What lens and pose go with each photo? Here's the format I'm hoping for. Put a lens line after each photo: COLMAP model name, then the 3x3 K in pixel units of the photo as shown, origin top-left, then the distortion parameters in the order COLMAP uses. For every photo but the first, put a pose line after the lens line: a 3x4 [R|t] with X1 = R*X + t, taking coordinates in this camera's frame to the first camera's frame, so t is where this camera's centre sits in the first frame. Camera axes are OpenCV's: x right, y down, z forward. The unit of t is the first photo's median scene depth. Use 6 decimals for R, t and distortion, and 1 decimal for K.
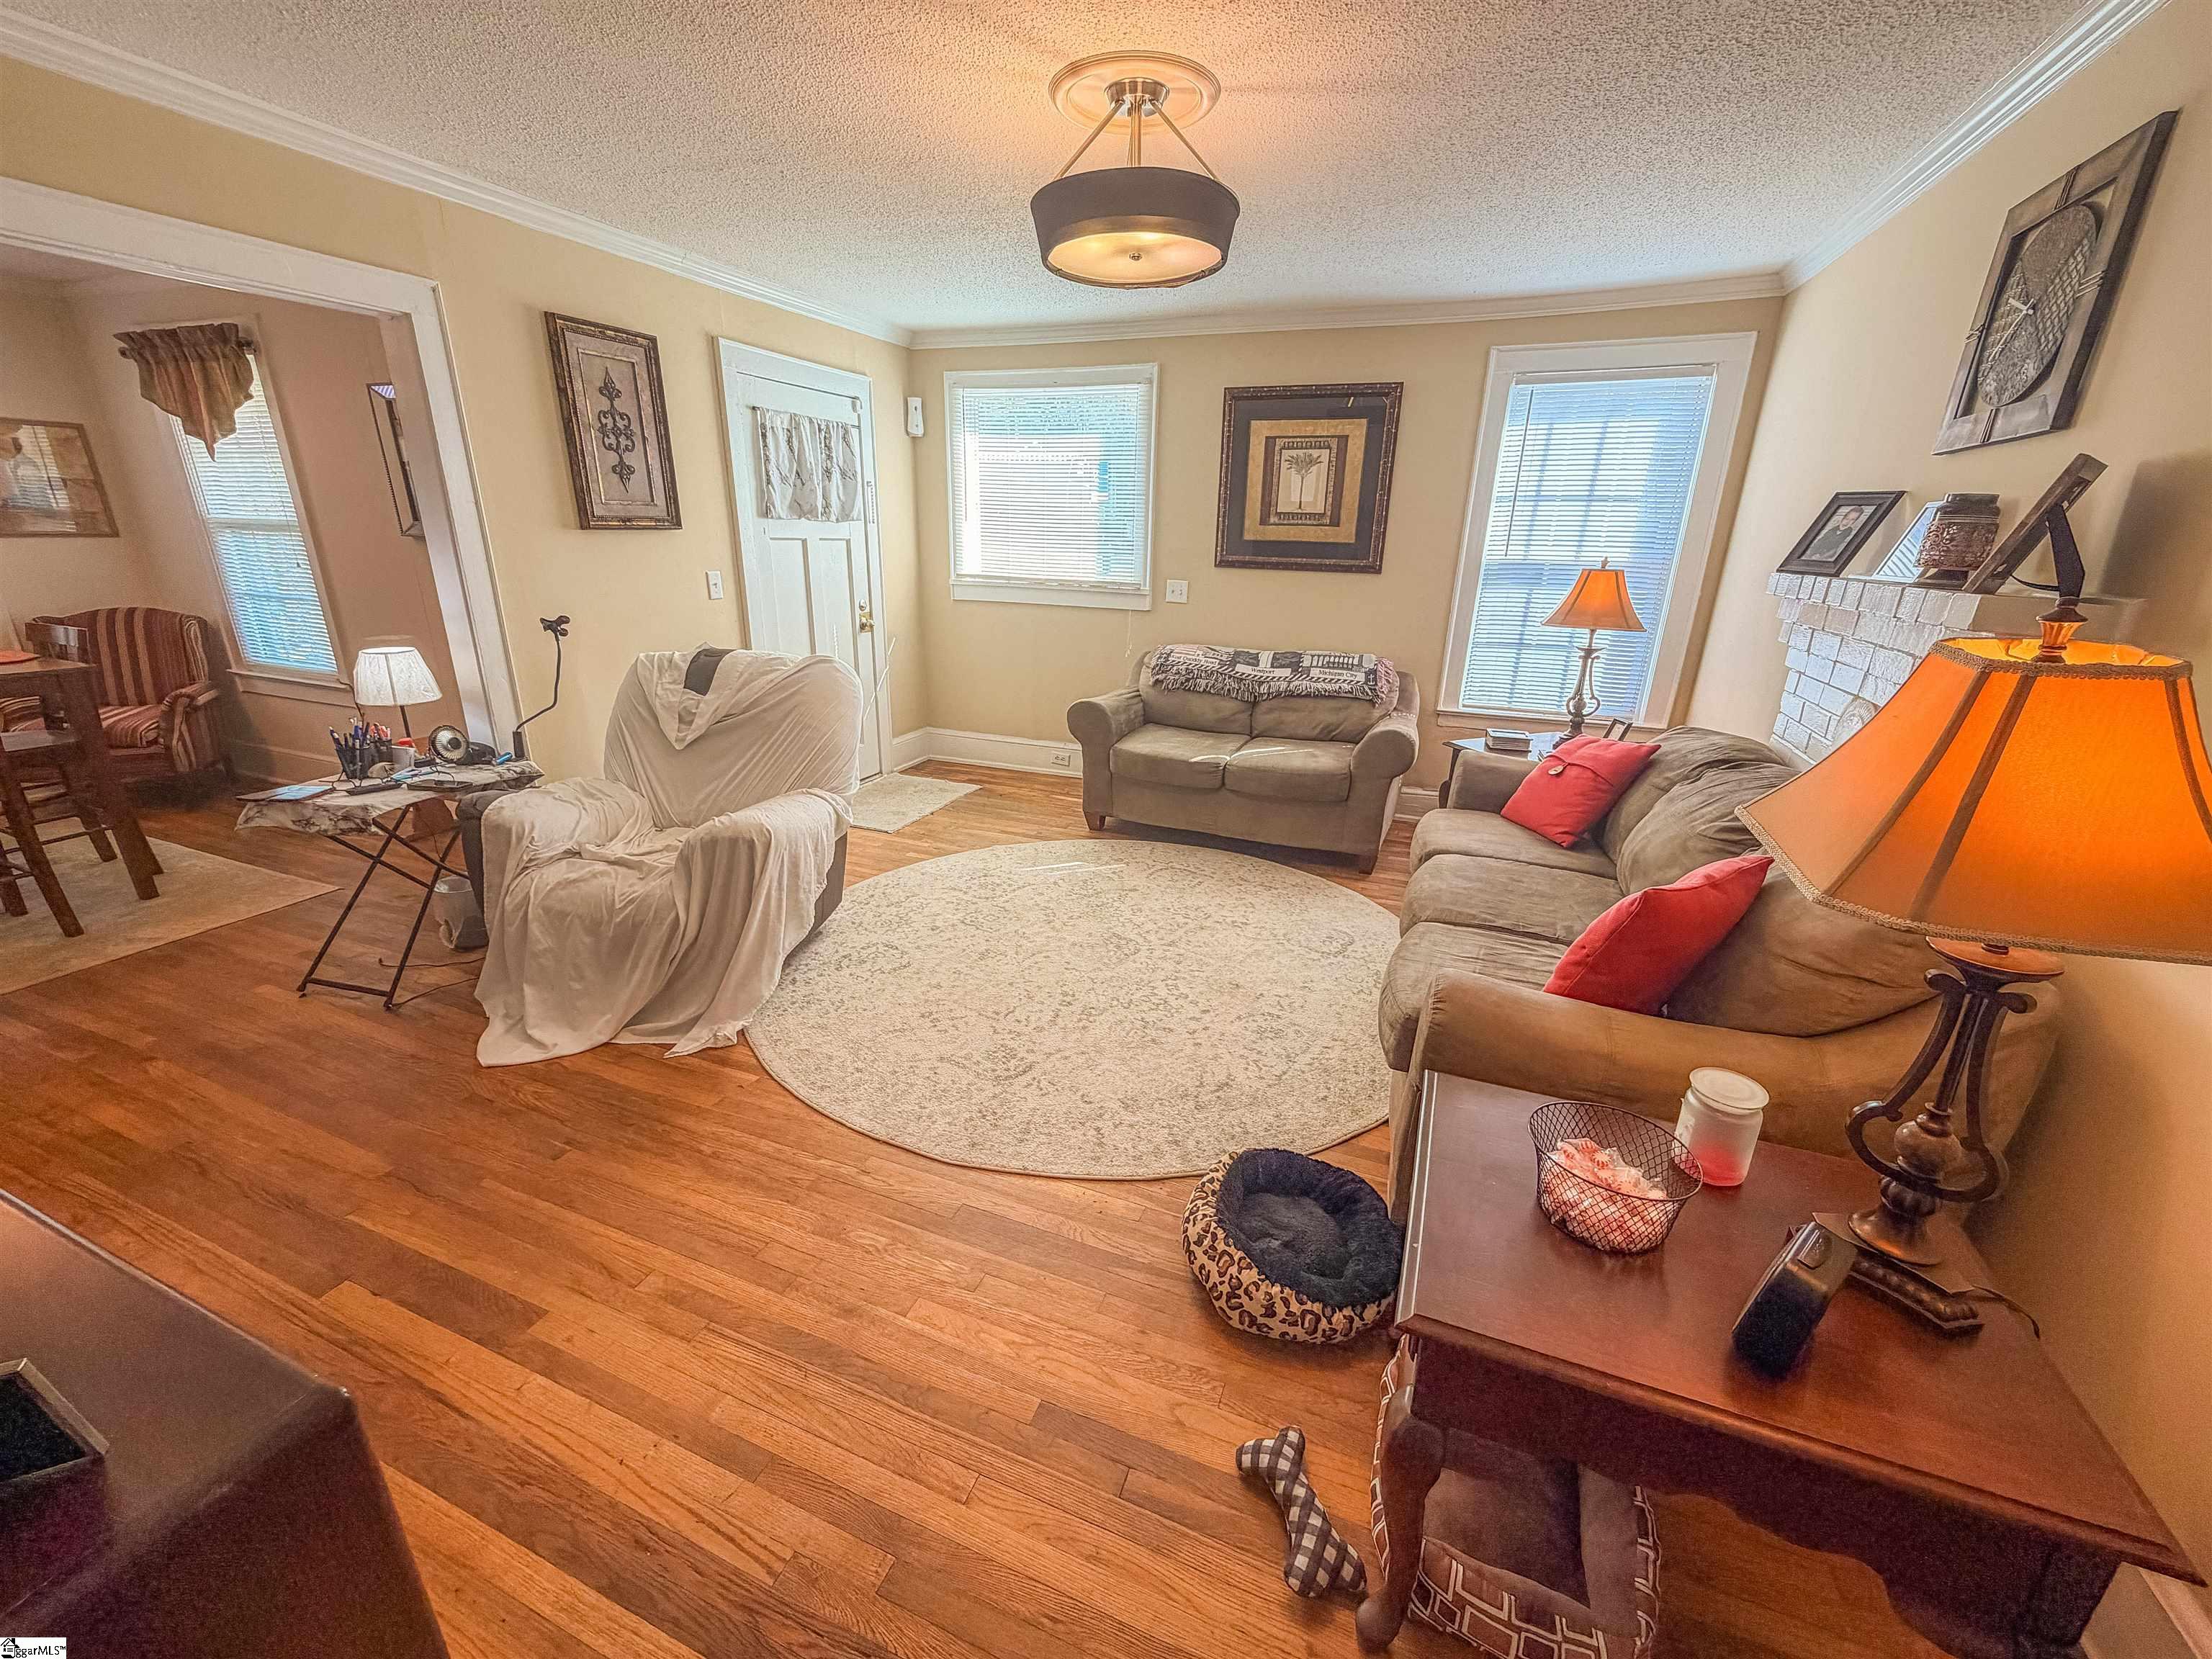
lens RADIAL K [[884.6, 0, 1107.5], [0, 884.6, 834.8], [0, 0, 1]] dist [0.001947, 0.000584]
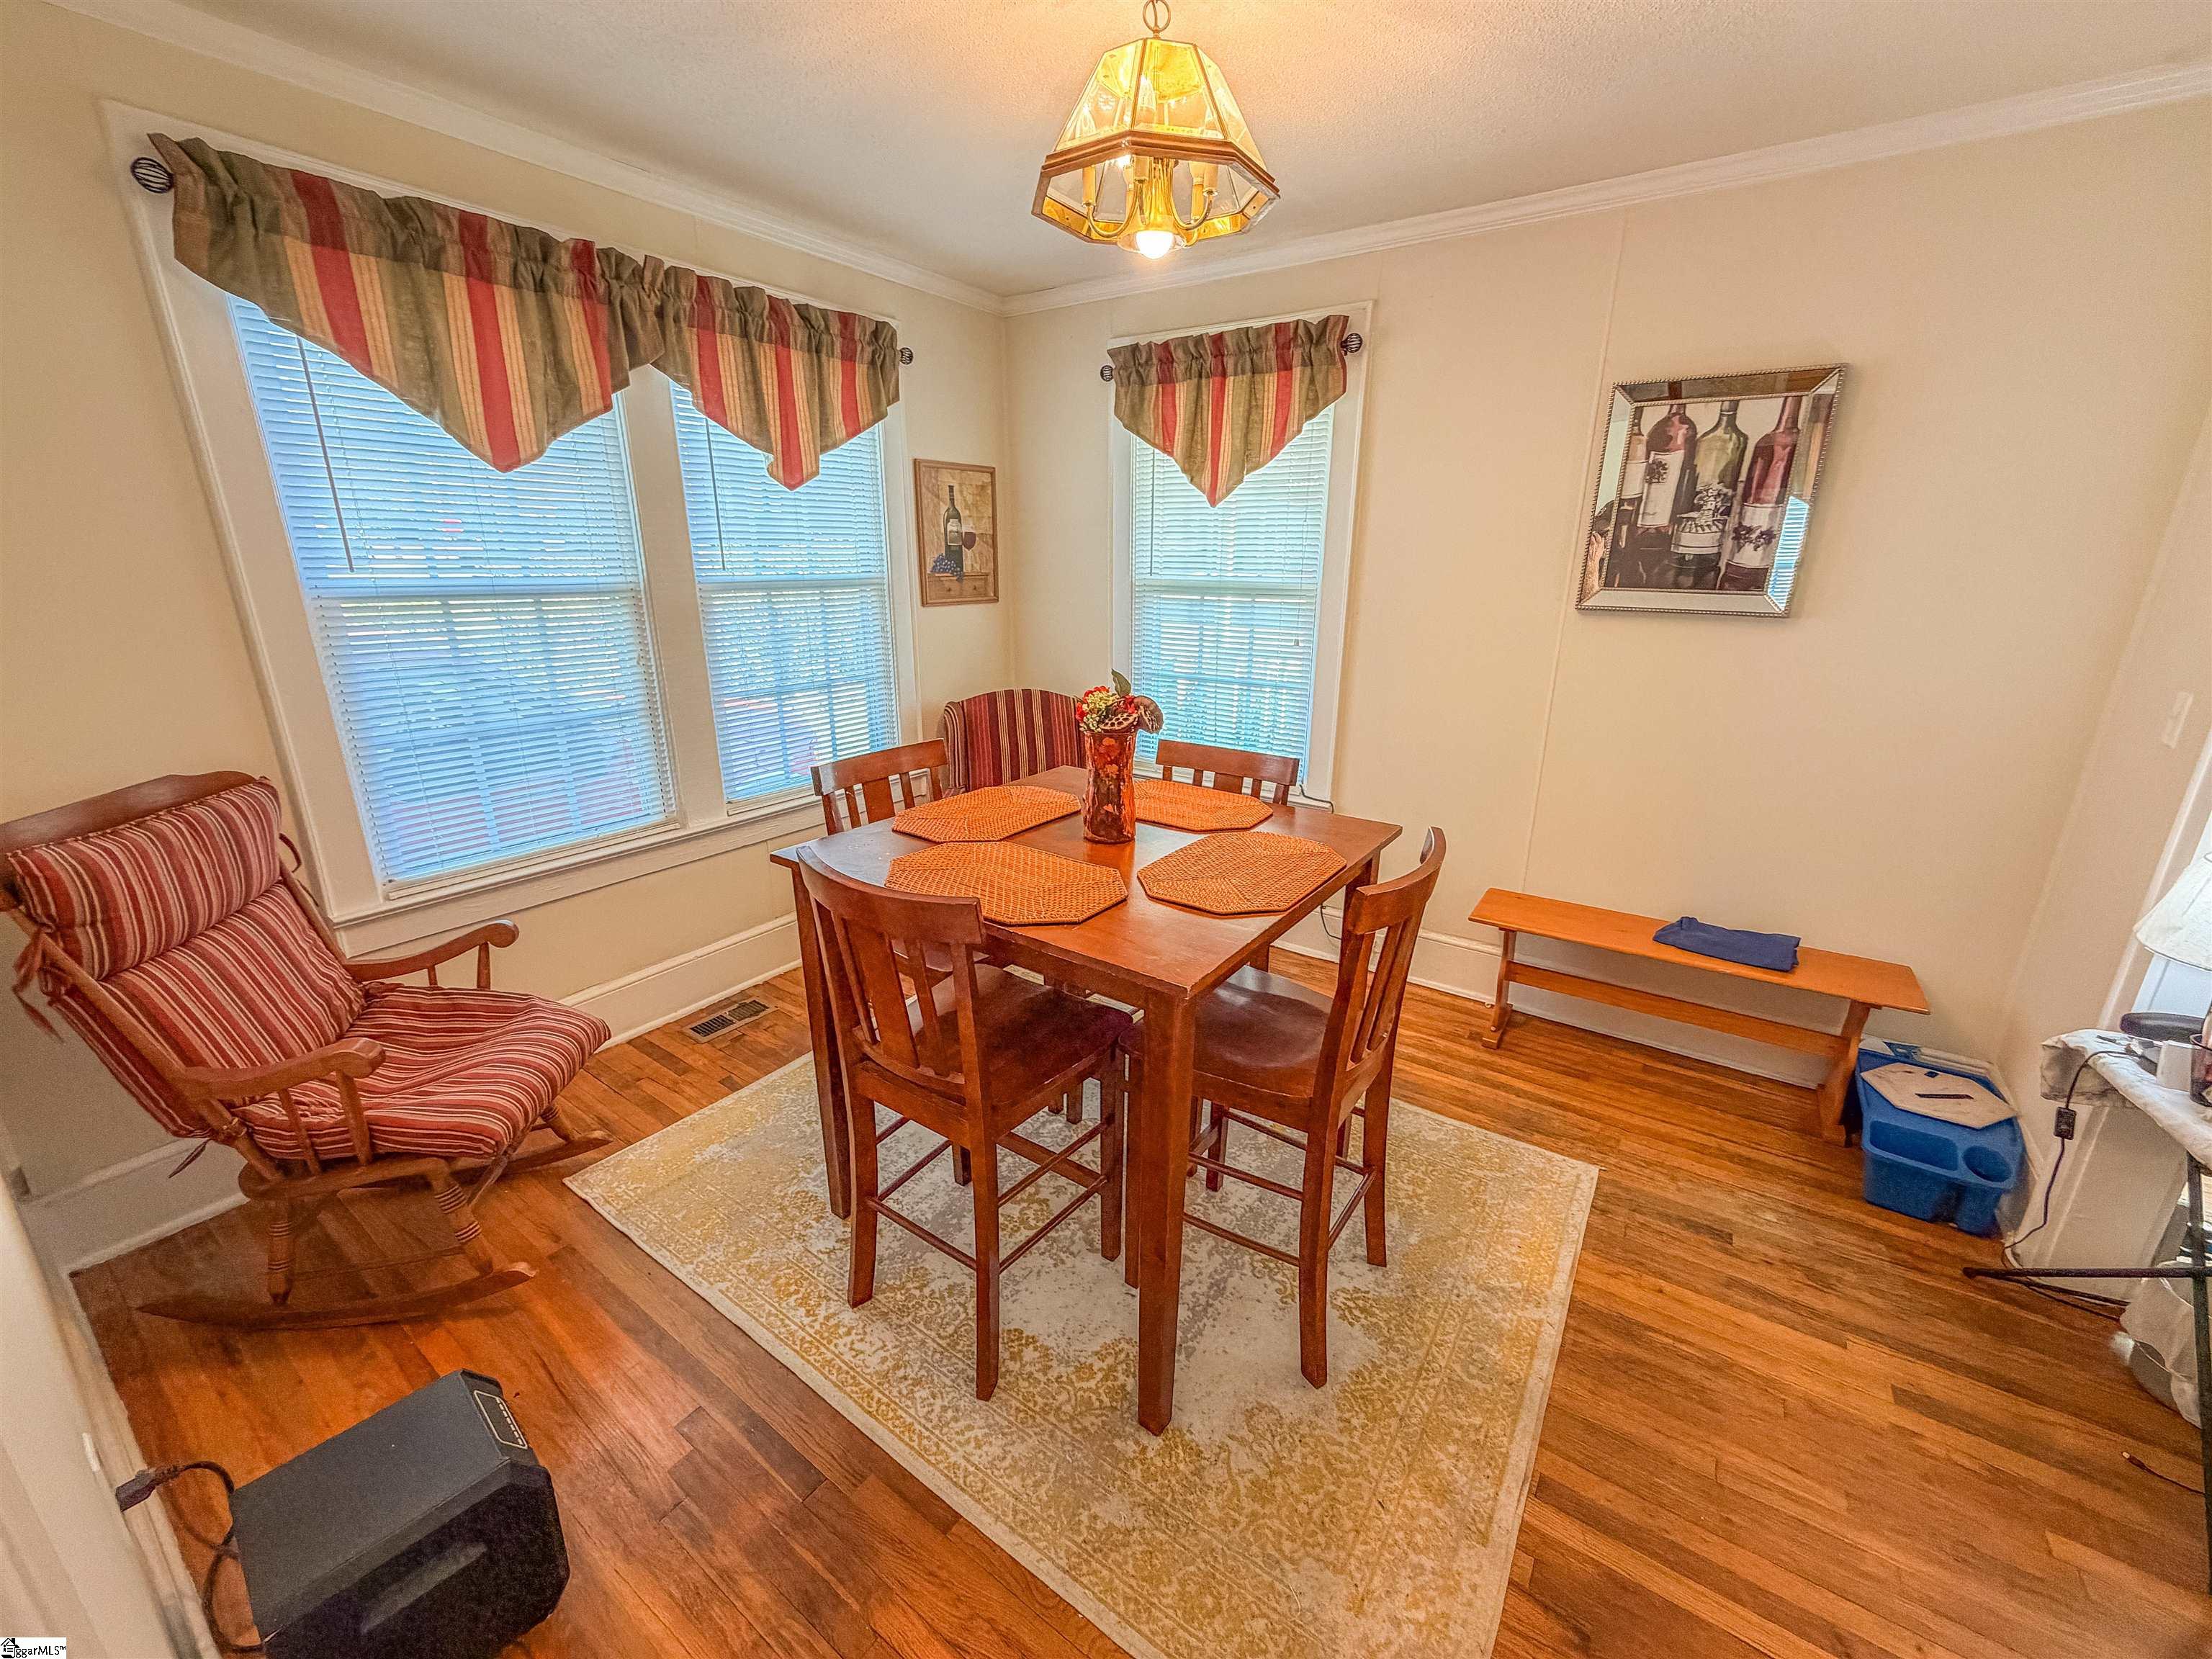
lens RADIAL K [[884.6, 0, 1096.7], [0, 884.6, 837.6], [0, 0, 1]] dist [0.001947, 0.000584]
pose [[0.974676, 0.051010, -0.217728, -0.932027], [-0.055261, 0.998381, -0.013475, -0.125550], [0.216688, 0.025166, 0.975916, 0.250644]]
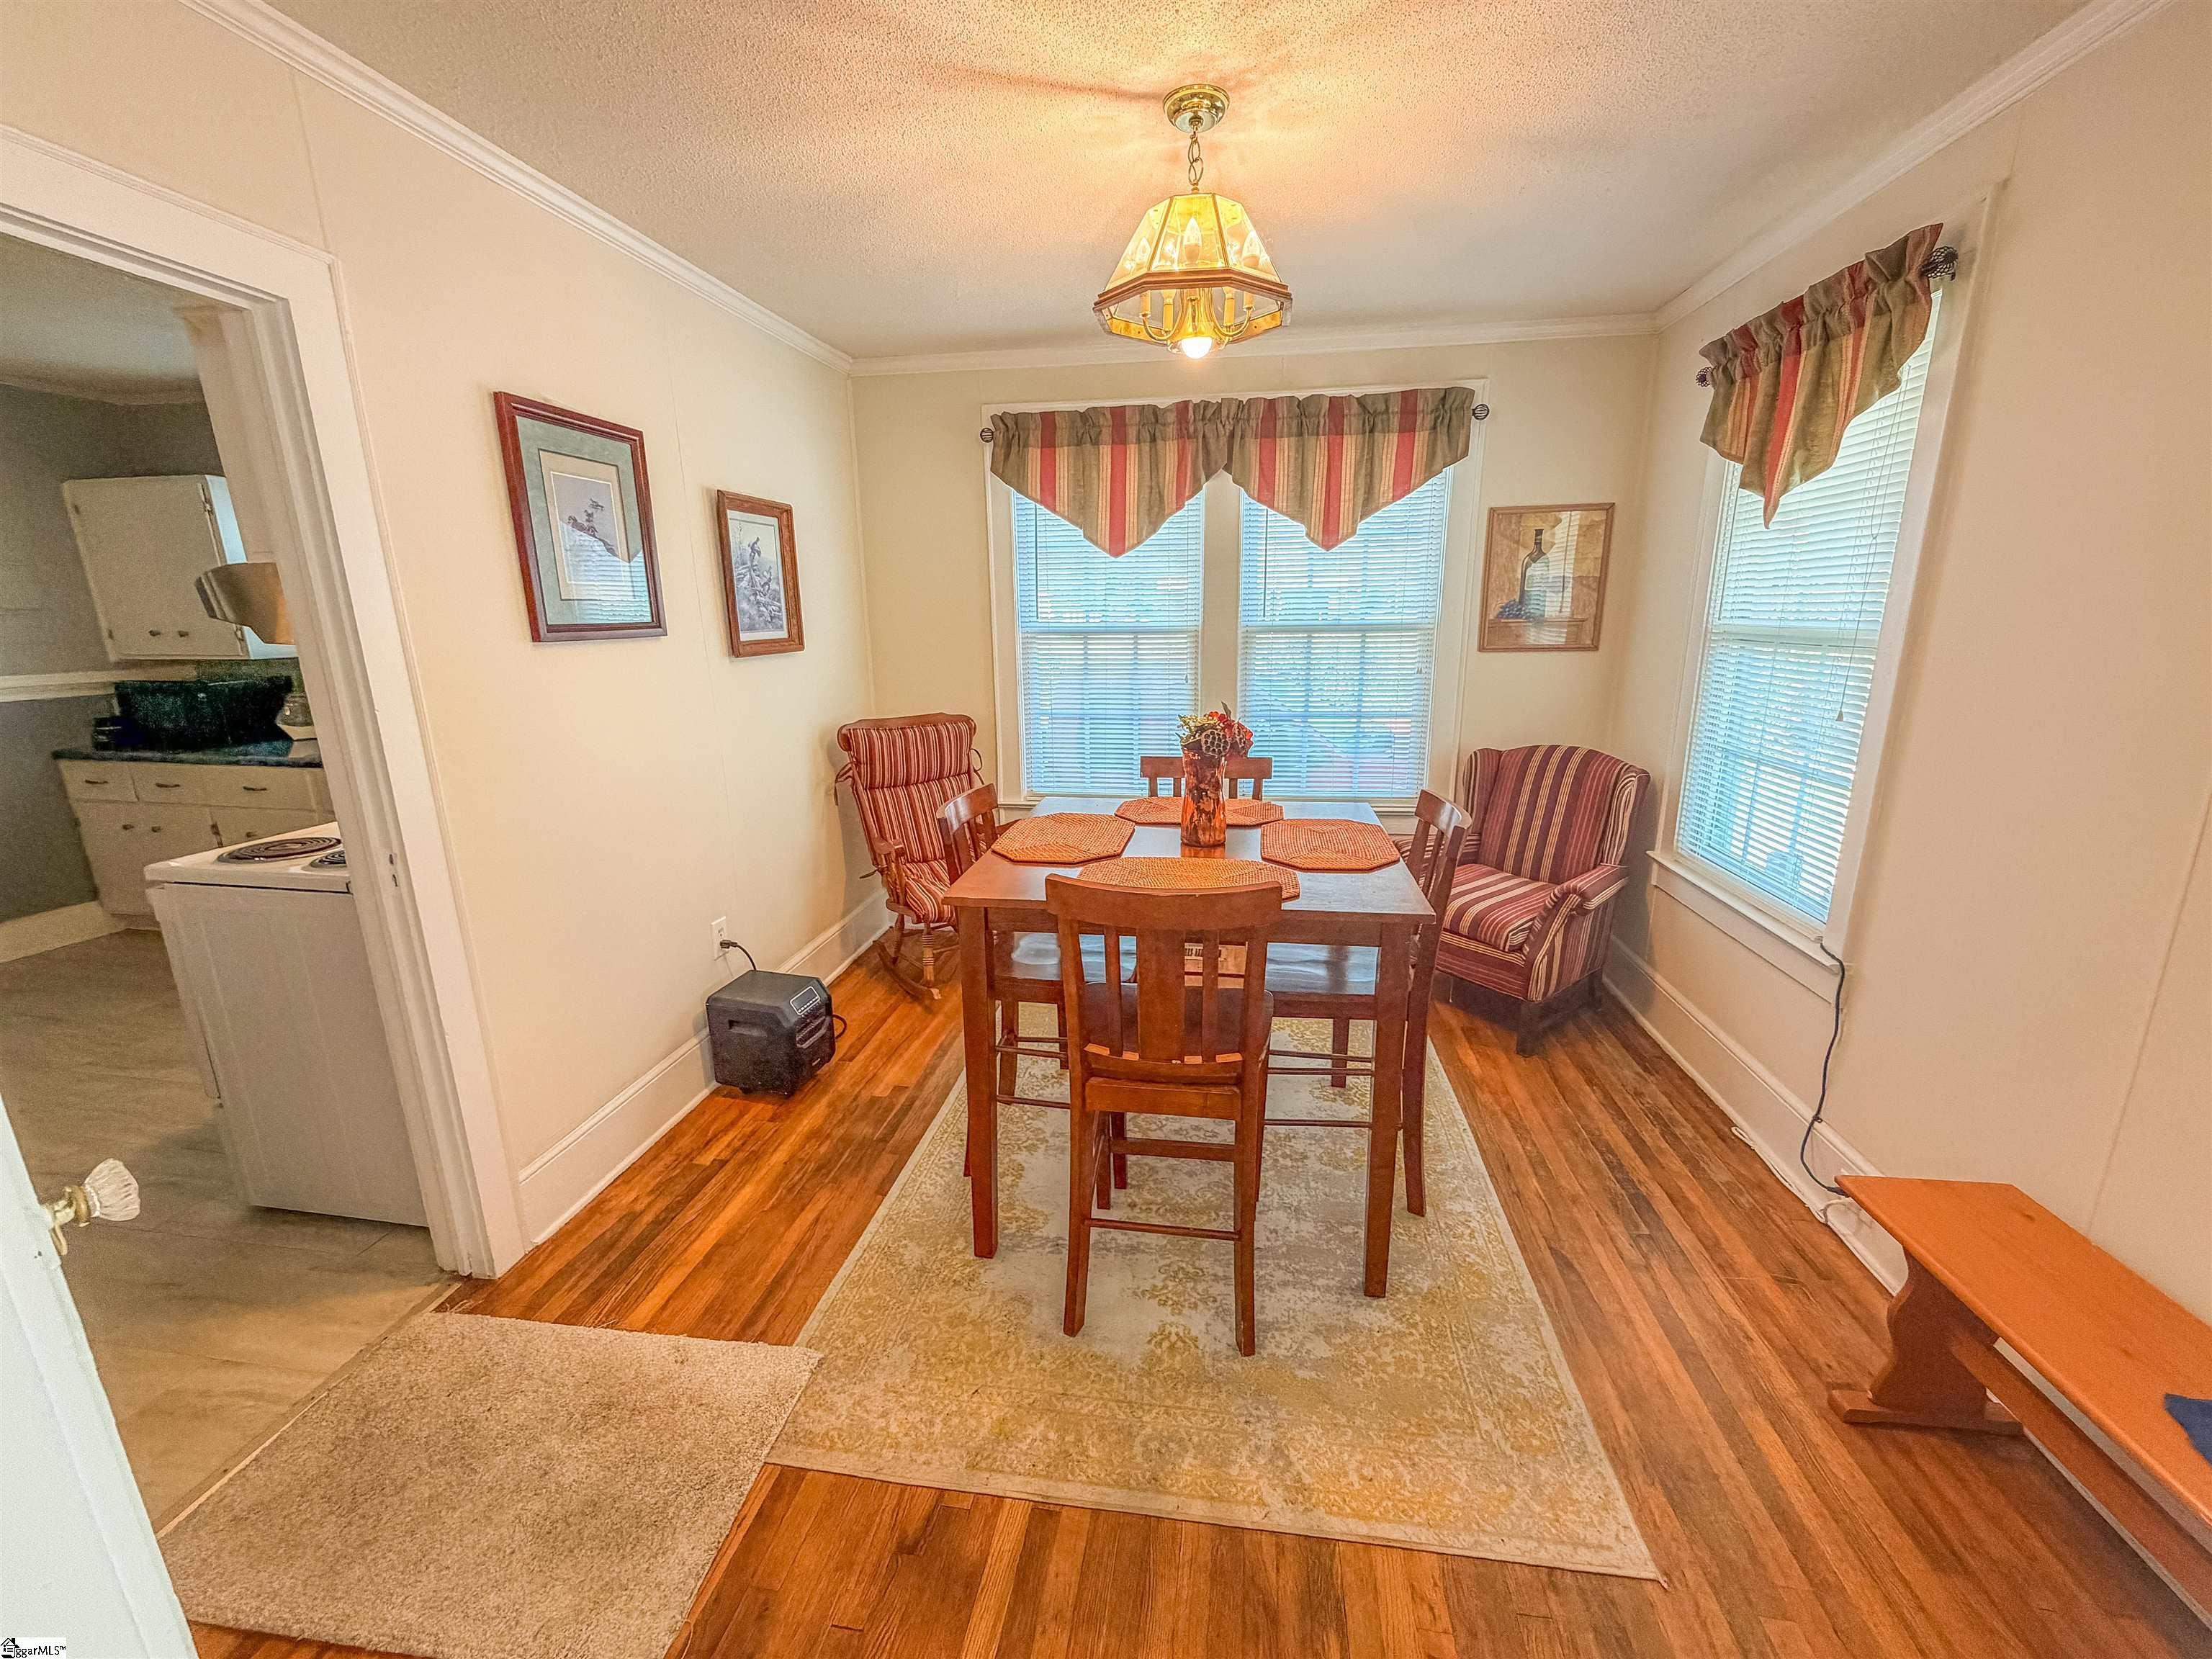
lens RADIAL K [[884.6, 0, 1103.1], [0, 884.6, 834.3], [0, 0, 1]] dist [0.001947, 0.000584]
pose [[0.231008, 0.211278, -0.949735, -0.531870], [-0.294377, 0.945564, 0.138748, -0.192952], [0.927350, 0.247528, 0.280628, 0.501803]]
